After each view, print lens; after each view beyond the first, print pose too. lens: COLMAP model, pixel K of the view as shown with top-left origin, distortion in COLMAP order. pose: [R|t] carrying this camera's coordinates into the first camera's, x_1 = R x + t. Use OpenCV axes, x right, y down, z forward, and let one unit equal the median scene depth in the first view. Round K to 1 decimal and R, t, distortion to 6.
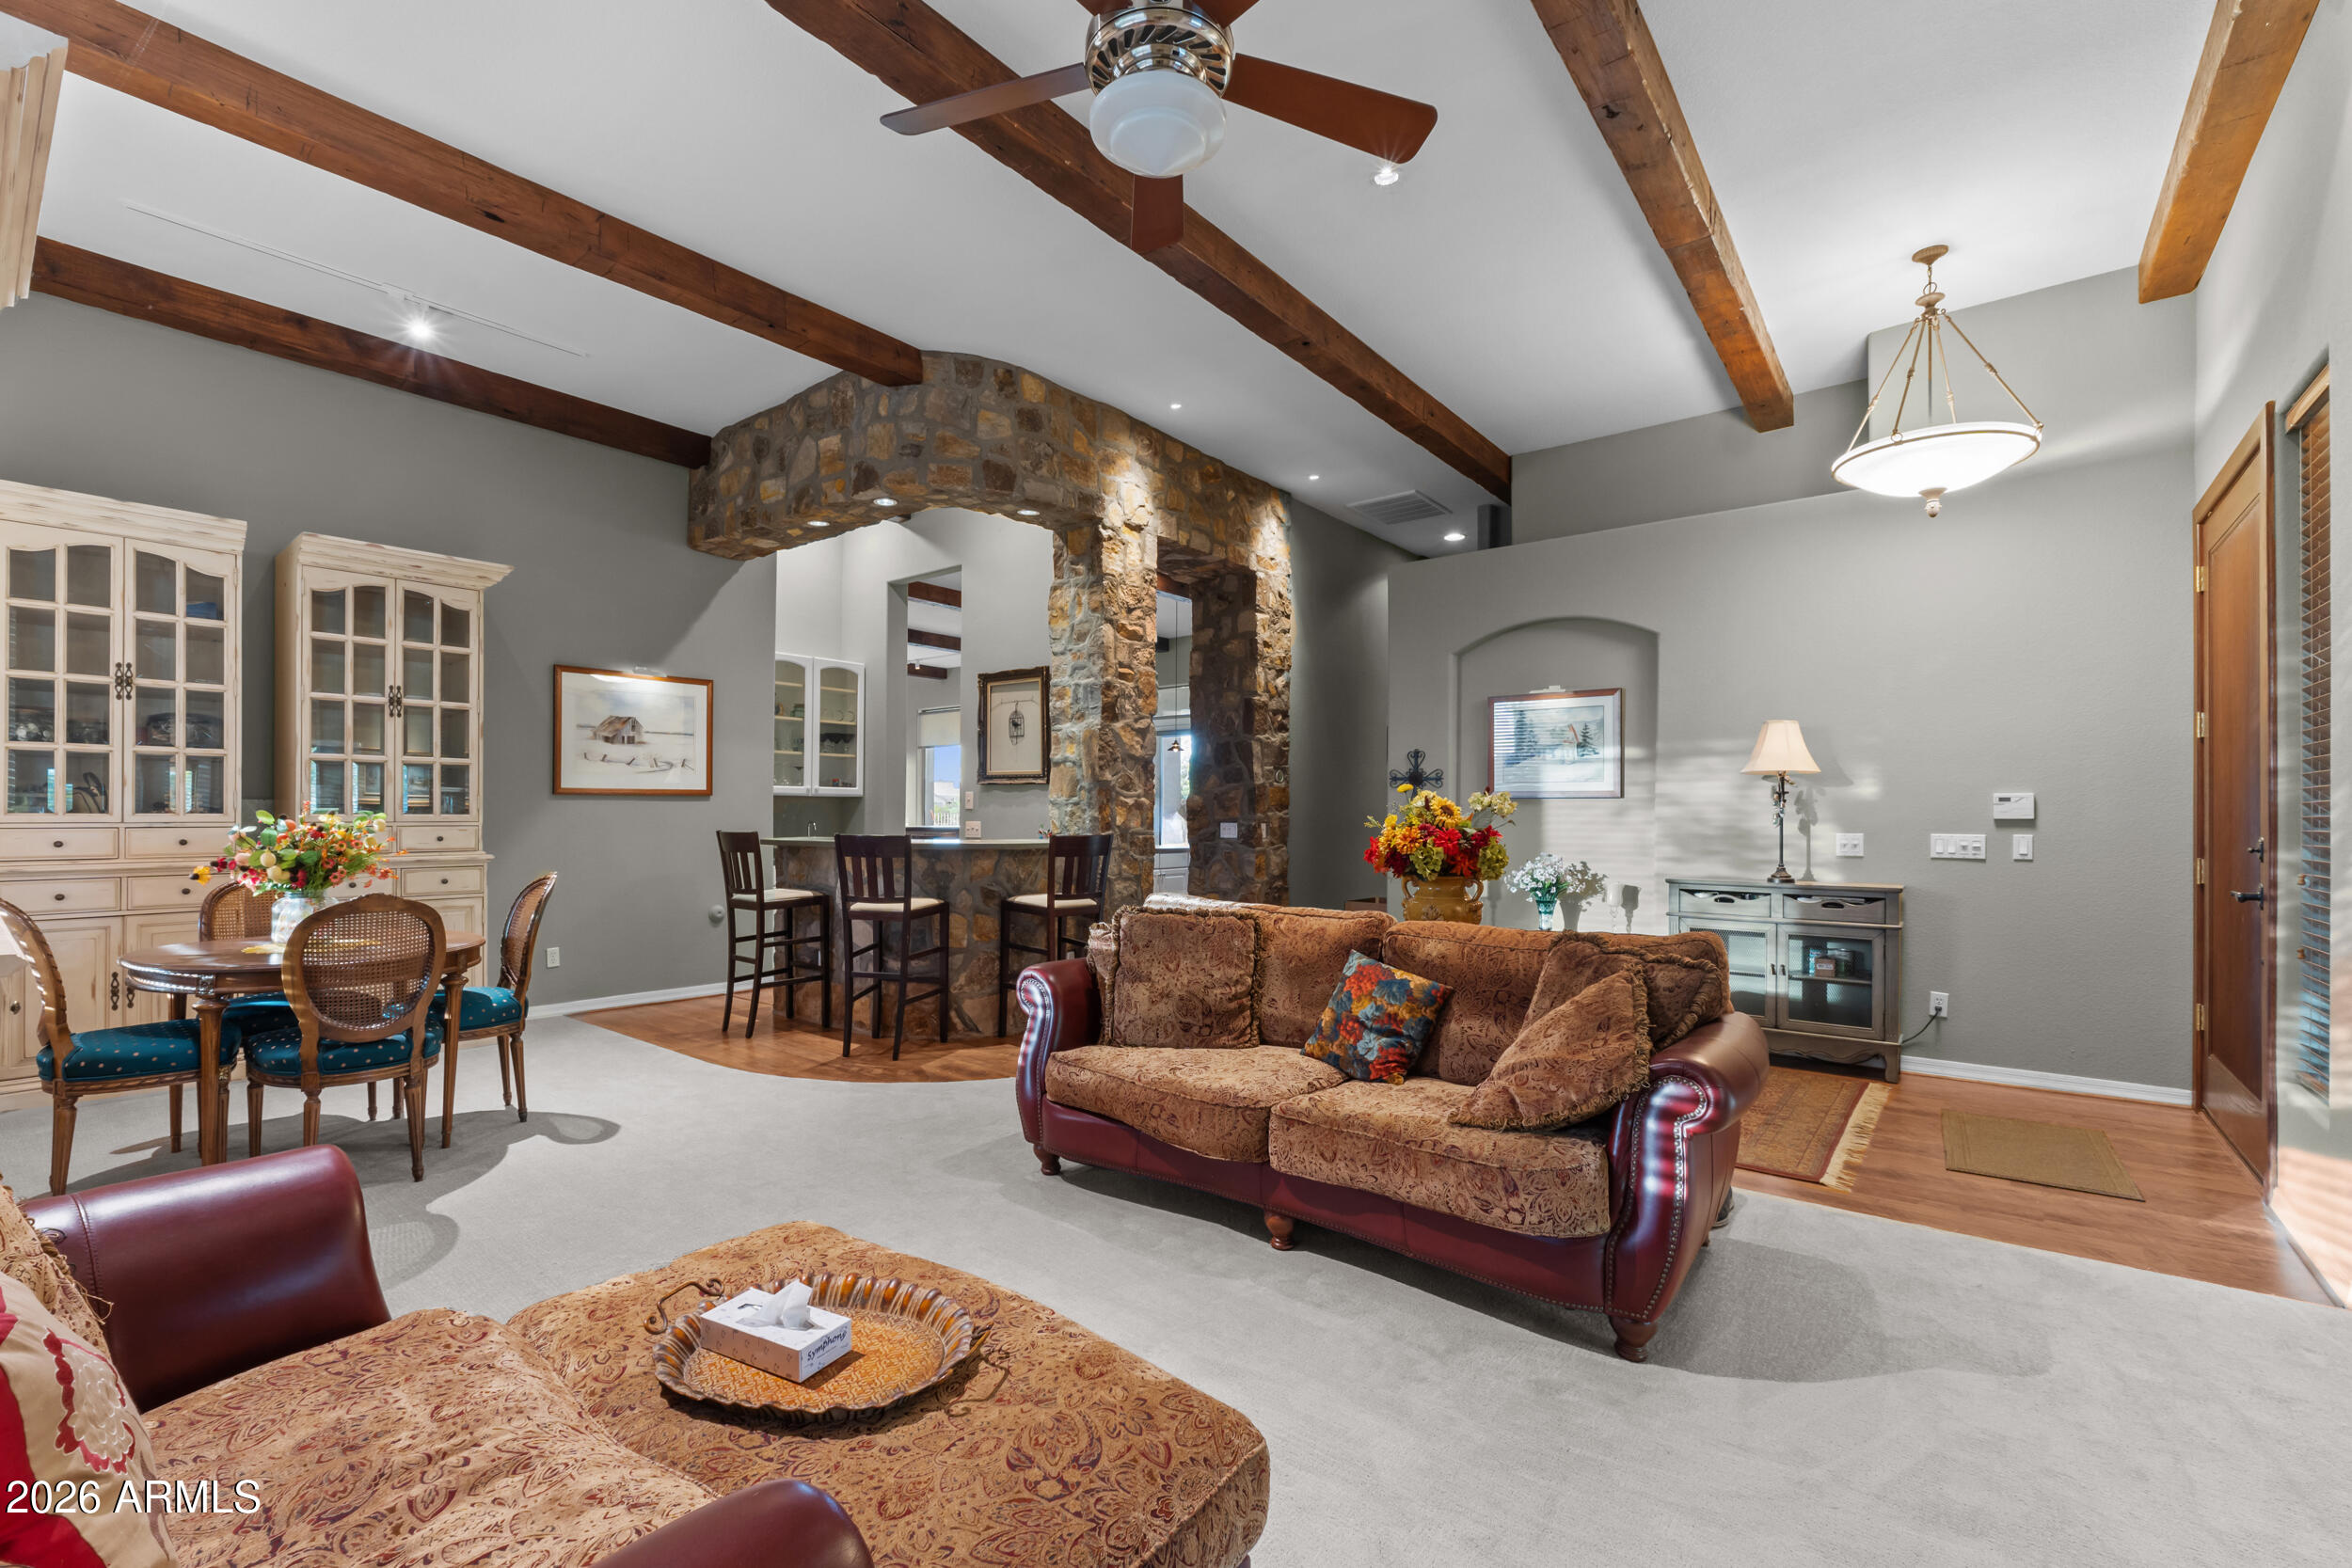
lens RADIAL K [[1005.4, 0, 1176.0], [0, 1005.4, 784.0], [0, 0, 1]] dist [-0.004689, -0.000818]
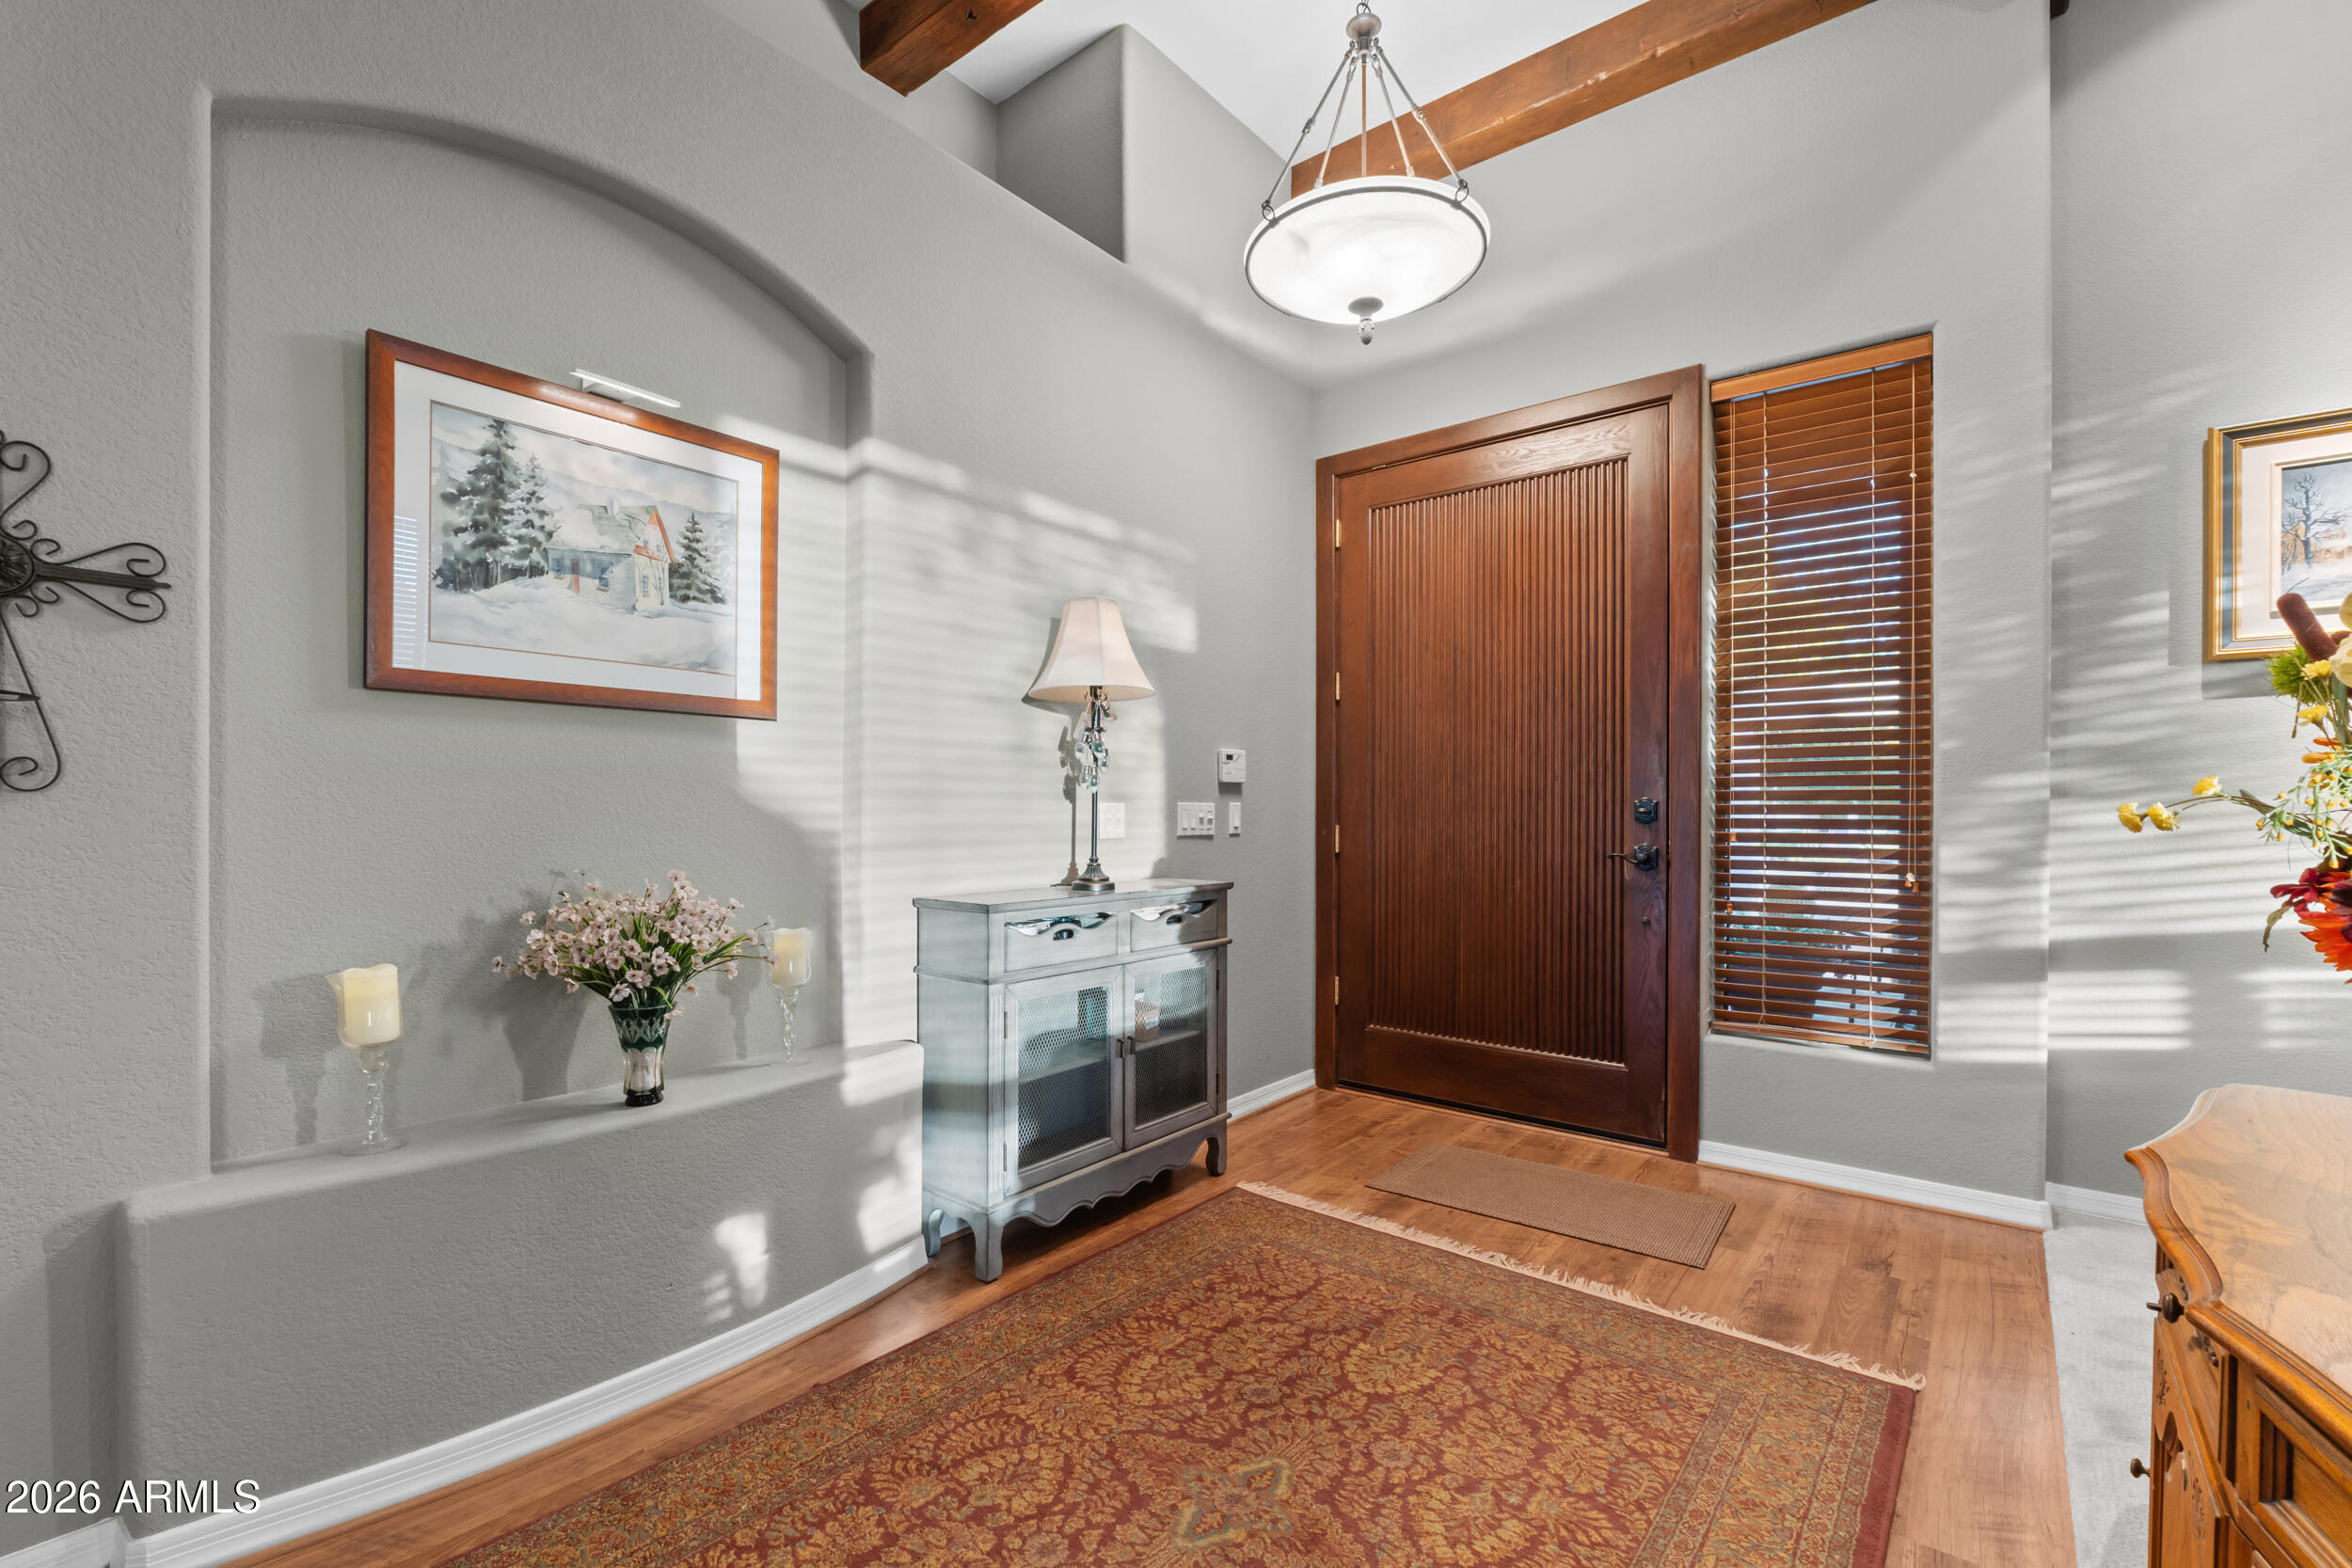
lens RADIAL K [[1038.4, 0, 1162.9], [0, 1038.4, 803.4], [0, 0, 1]] dist [0.002149, 0.000156]
pose [[0.003838, -0.000250, 0.999993, 0.021376], [-0.032334, 0.999477, 0.000374, 0.040850], [-0.999470, -0.032335, 0.003827, 0.813145]]
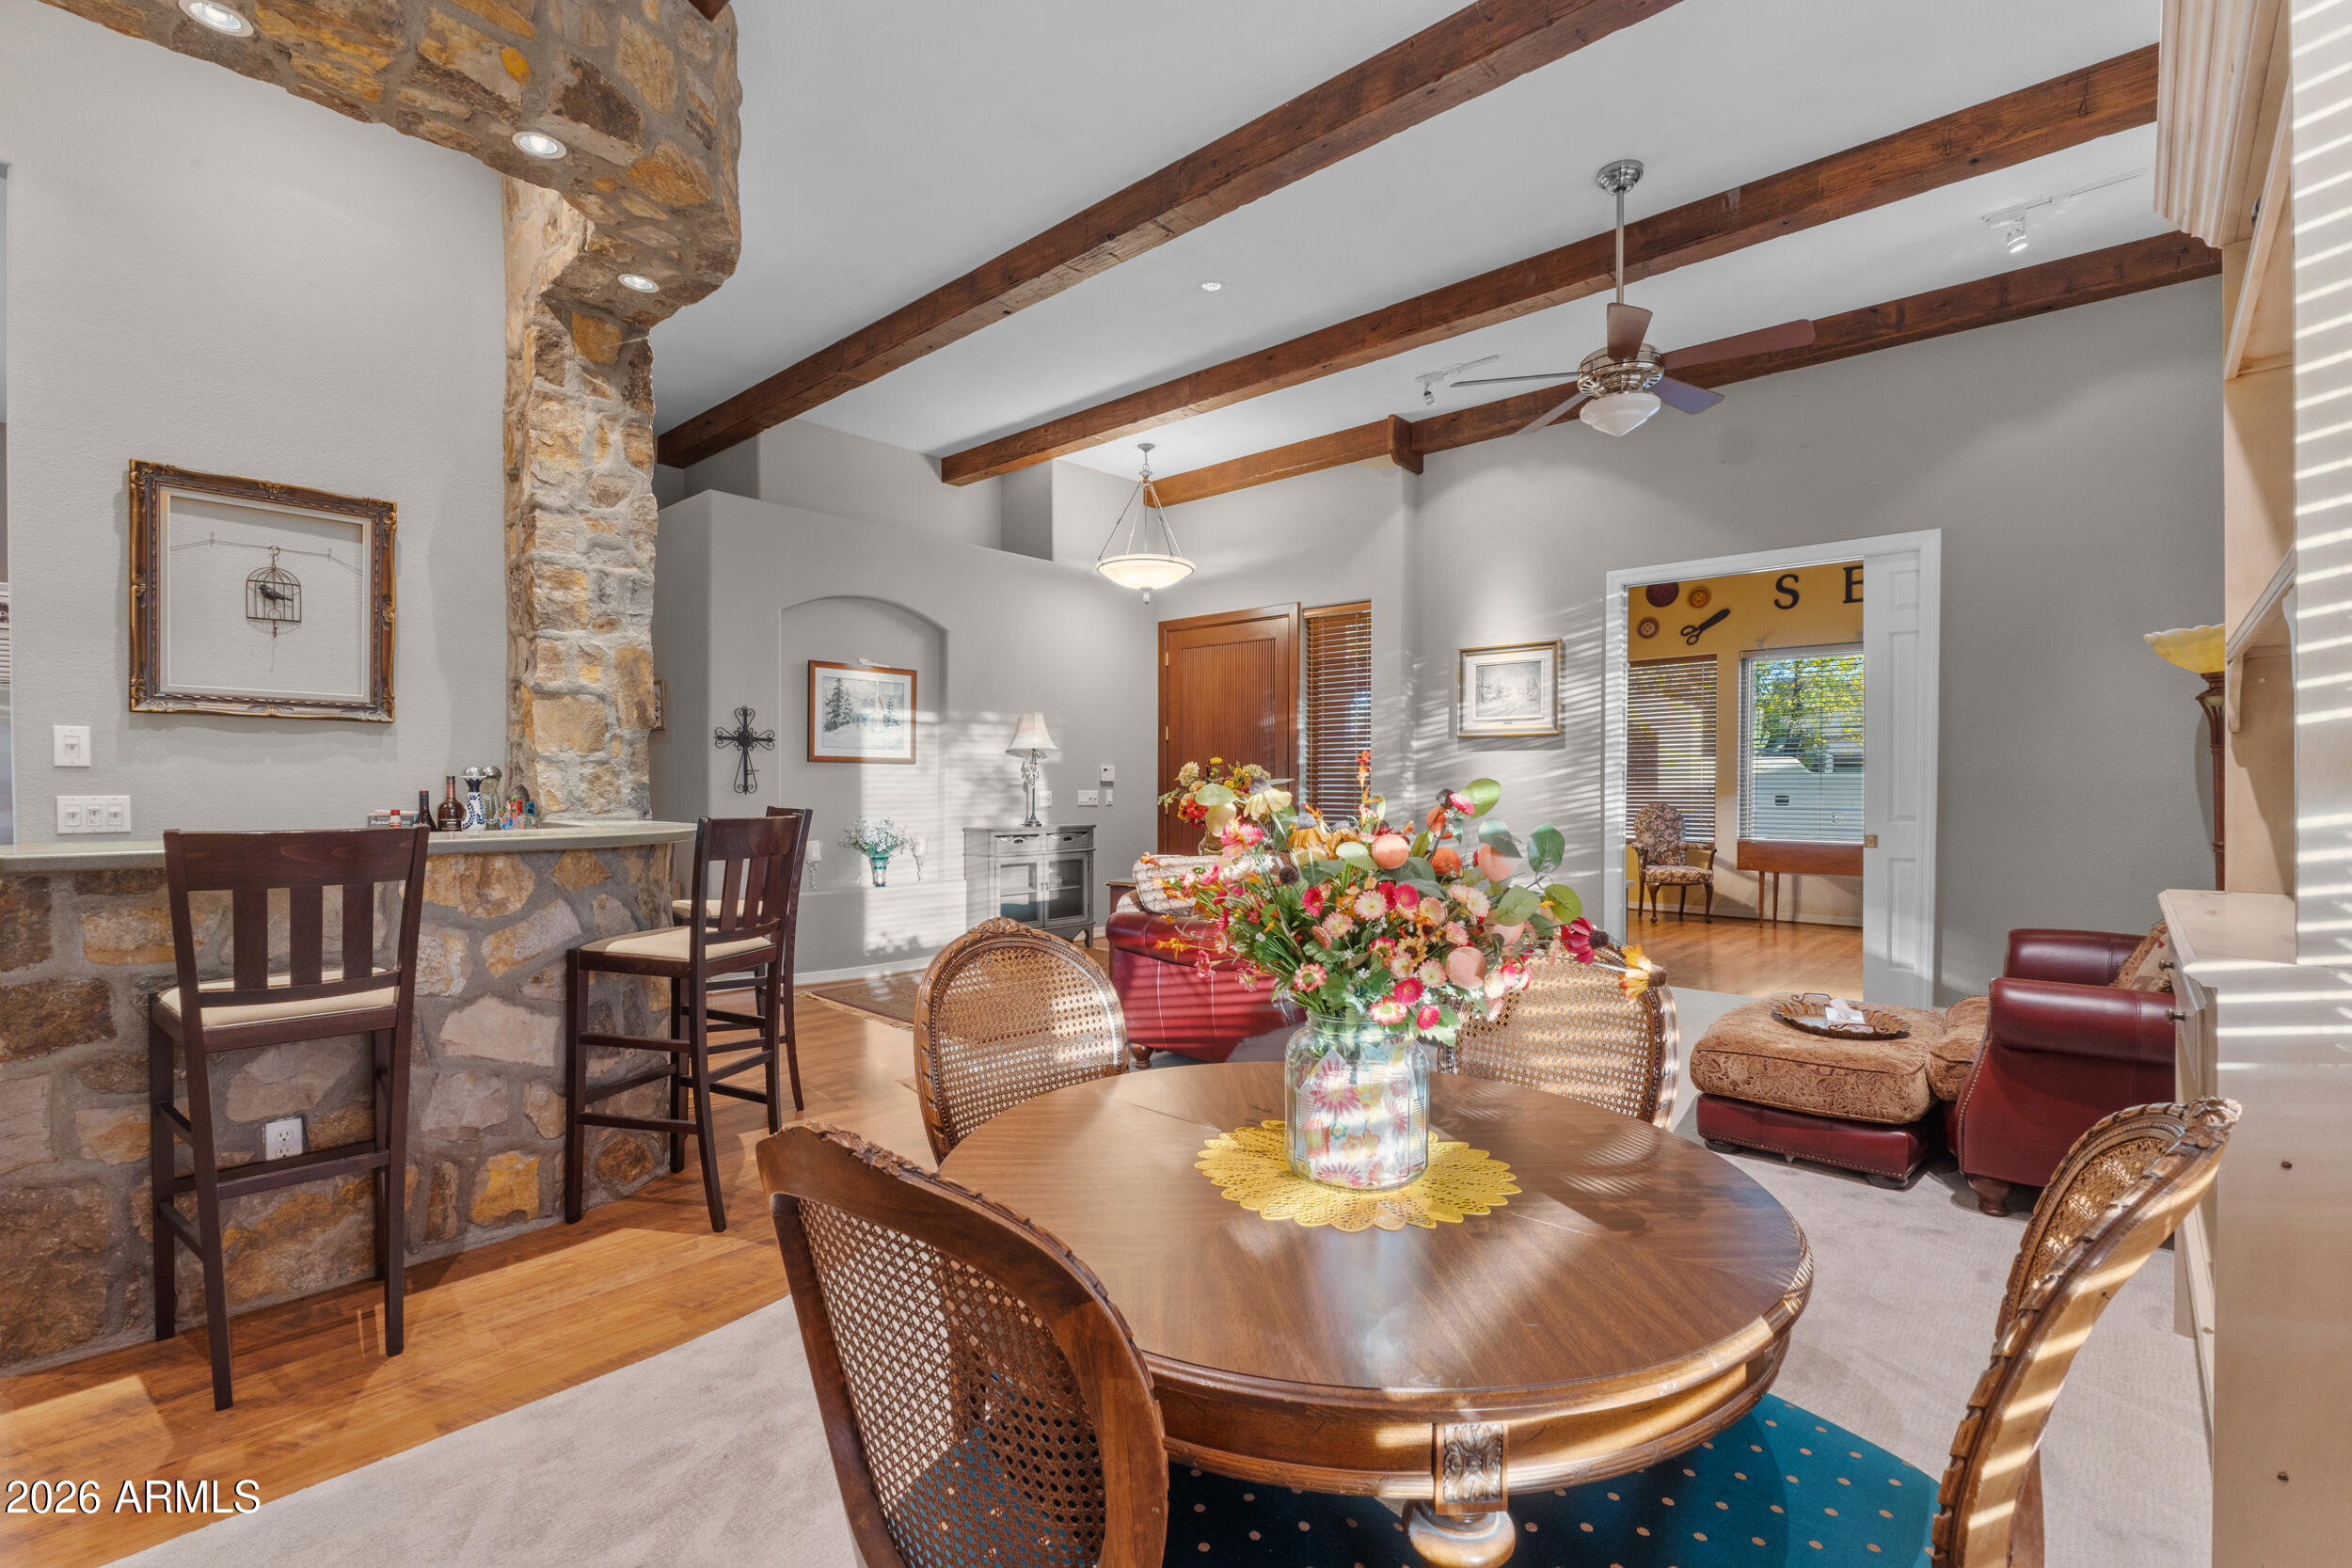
lens RADIAL K [[1058.3, 0, 1176.0], [0, 1058.3, 784.0], [0, 0, 1]] dist [-0.000419, -0.000044]
pose [[0.045324, -0.006762, 0.998949, -0.750446], [-0.031478, 0.999471, 0.008194, 0.016482], [-0.998476, -0.031816, 0.045087, 0.620082]]
